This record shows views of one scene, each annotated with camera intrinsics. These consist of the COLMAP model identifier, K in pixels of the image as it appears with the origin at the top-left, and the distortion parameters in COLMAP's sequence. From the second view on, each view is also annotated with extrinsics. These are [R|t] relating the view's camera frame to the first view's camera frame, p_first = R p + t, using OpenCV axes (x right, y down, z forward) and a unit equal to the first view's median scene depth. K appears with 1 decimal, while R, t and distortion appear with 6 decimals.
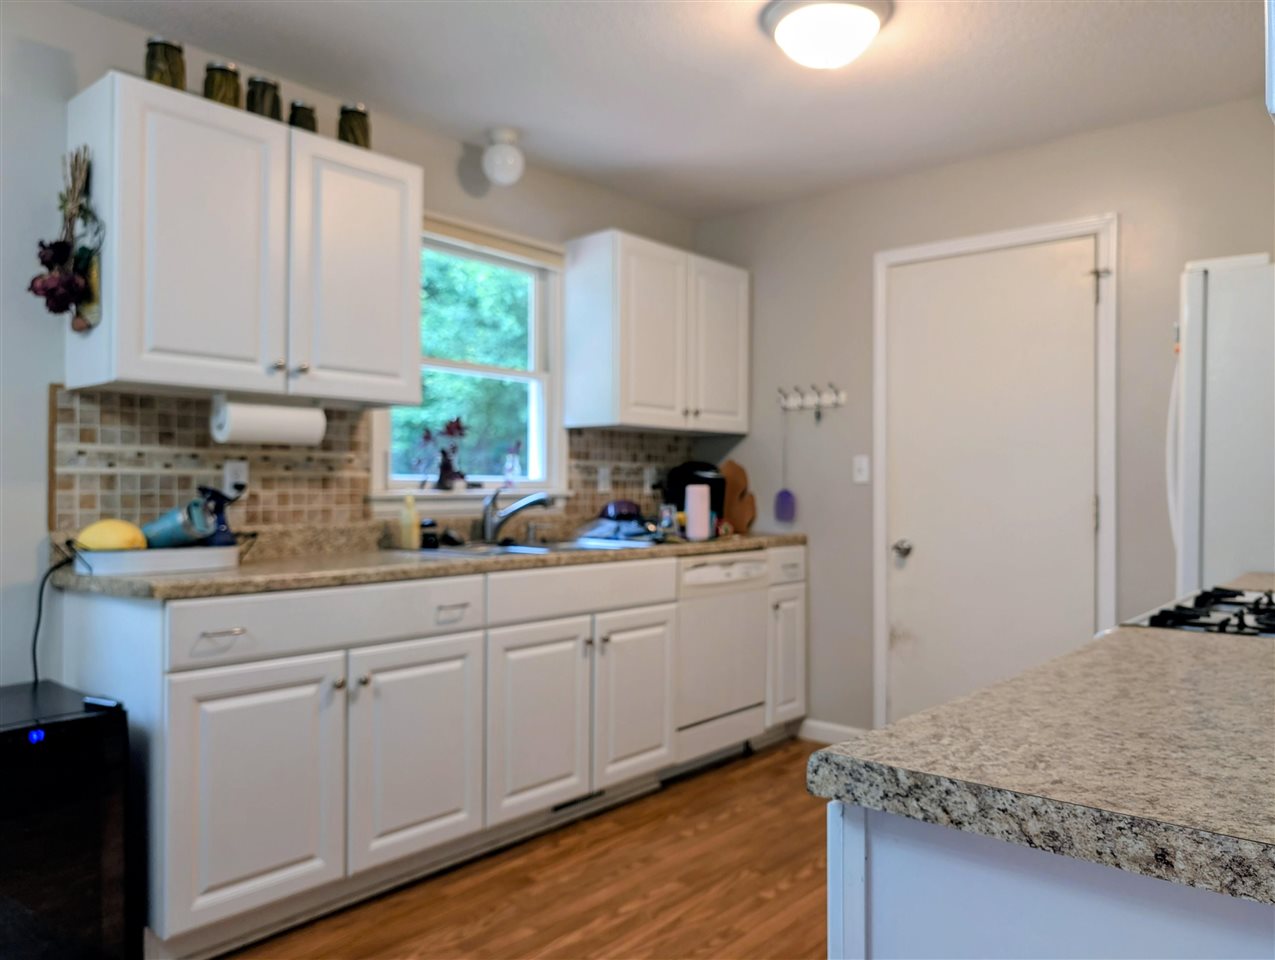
lens RADIAL K [[936.0, 0, 639.9], [0, 936.0, 482.9], [0, 0, 1]] dist [-0.006012, -0.003982]
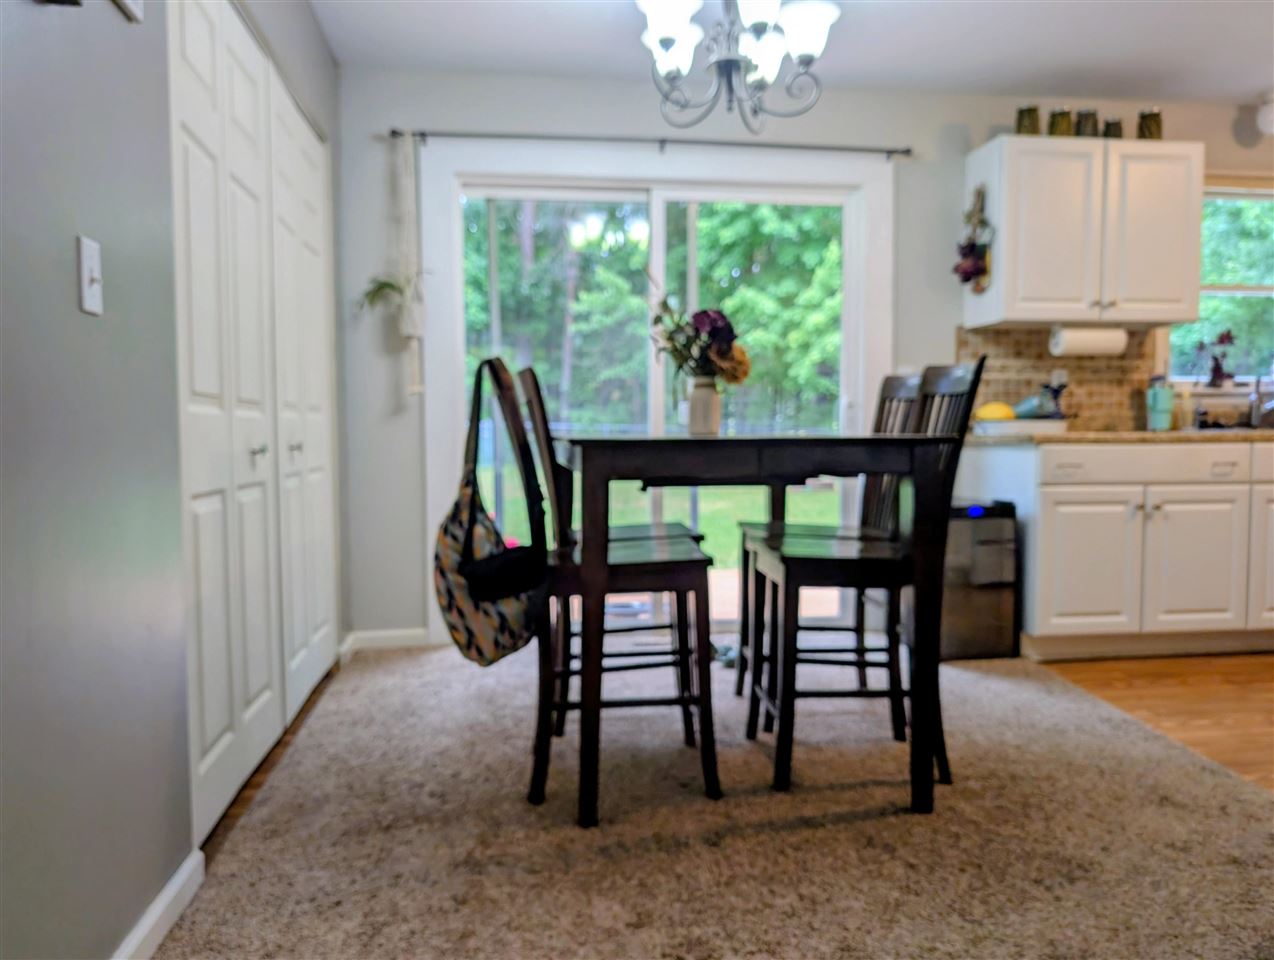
lens RADIAL K [[935.3, 0, 636.6], [0, 935.3, 482.2], [0, 0, 1]] dist [-0.006012, -0.003982]
pose [[0.739079, 0.031798, -0.672868, 0.085482], [0.012527, 0.998064, 0.060925, 0.060350], [0.673502, -0.053457, 0.737249, -0.596372]]
